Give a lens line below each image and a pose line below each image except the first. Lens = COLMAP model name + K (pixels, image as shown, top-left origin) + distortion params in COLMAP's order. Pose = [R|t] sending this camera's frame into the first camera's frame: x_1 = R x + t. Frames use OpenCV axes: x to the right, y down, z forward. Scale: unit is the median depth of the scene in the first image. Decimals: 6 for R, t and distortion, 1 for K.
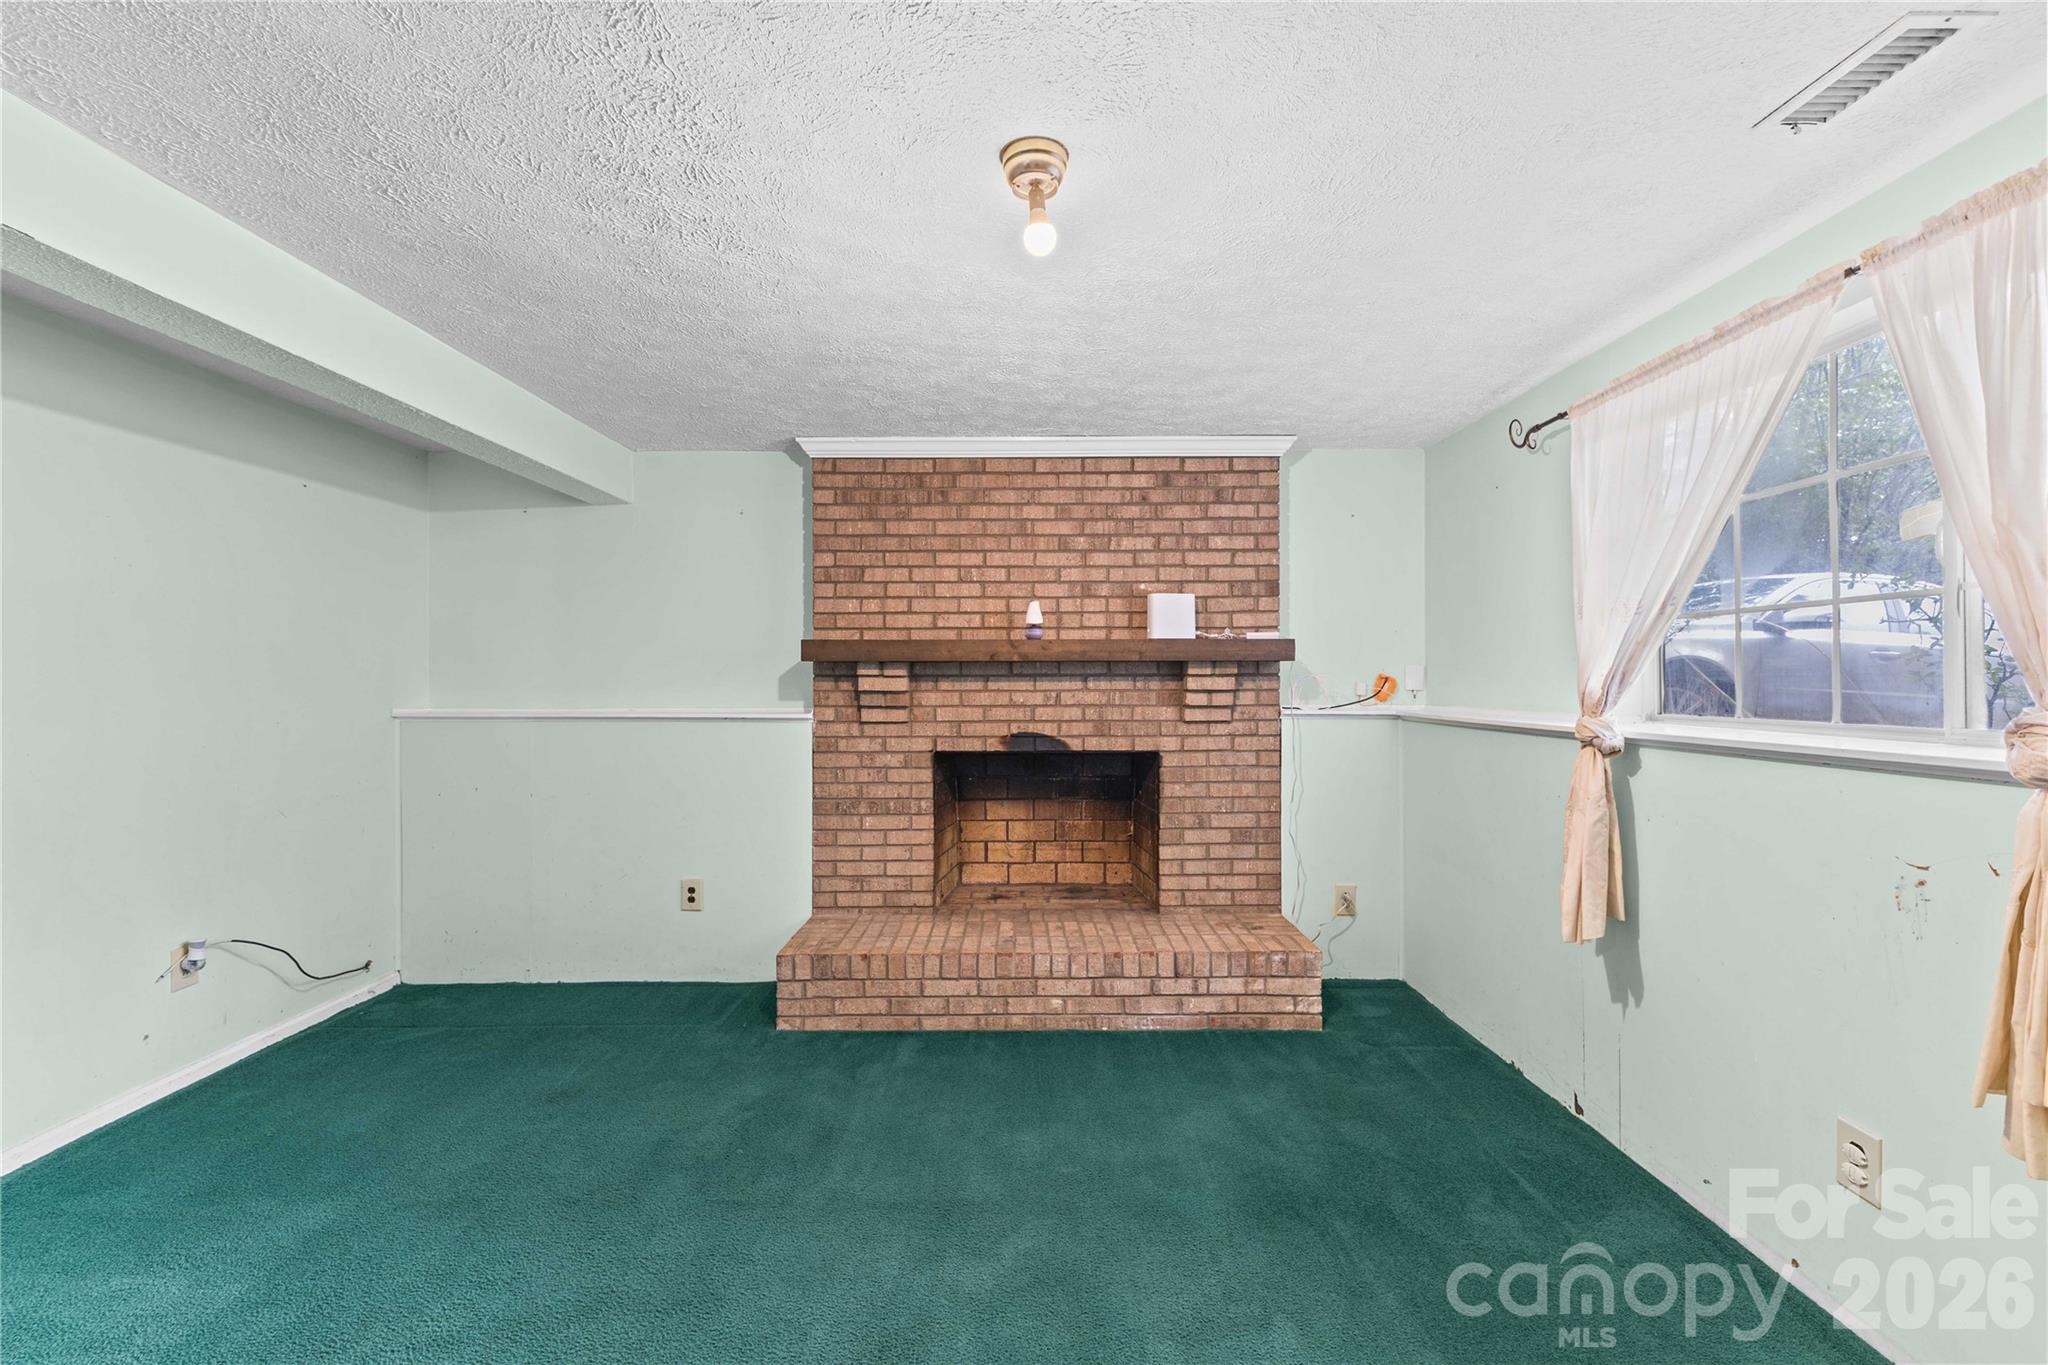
lens RADIAL K [[880.7, 0, 1024.0], [0, 880.7, 682.5], [0, 0, 1]] dist [0.001018, 0.000134]
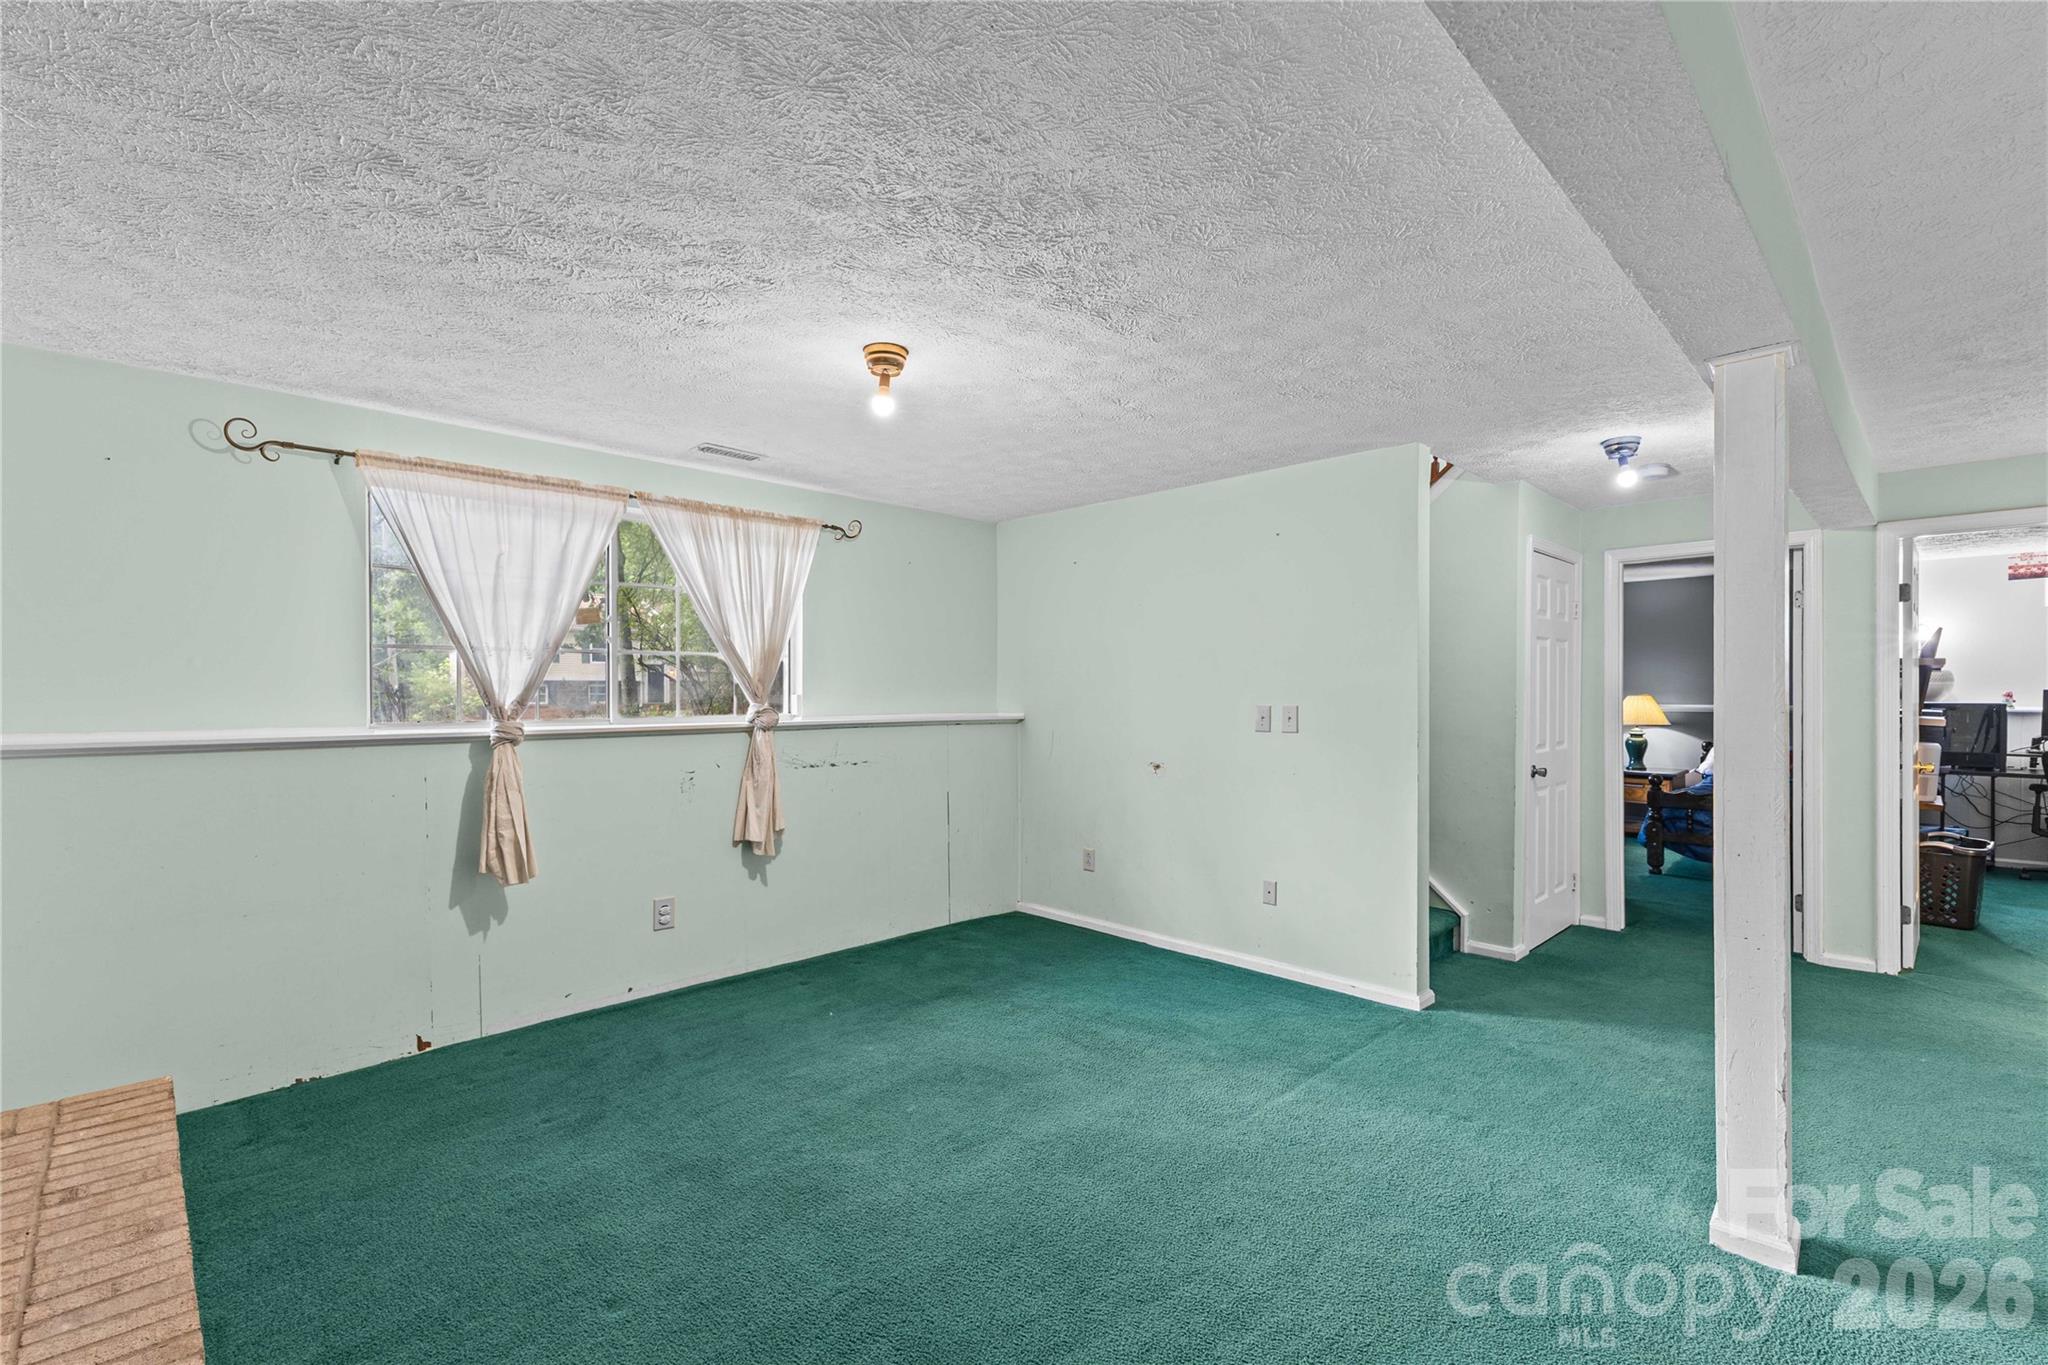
lens RADIAL K [[905.7, 0, 1024.0], [0, 905.7, 682.5], [0, 0, 1]] dist [-0.000328, -0.000062]
pose [[-0.705252, 0.009314, 0.708896, -0.919940], [0.001821, 0.999934, -0.011326, -0.004302], [-0.708955, -0.006697, -0.705222, 1.400279]]
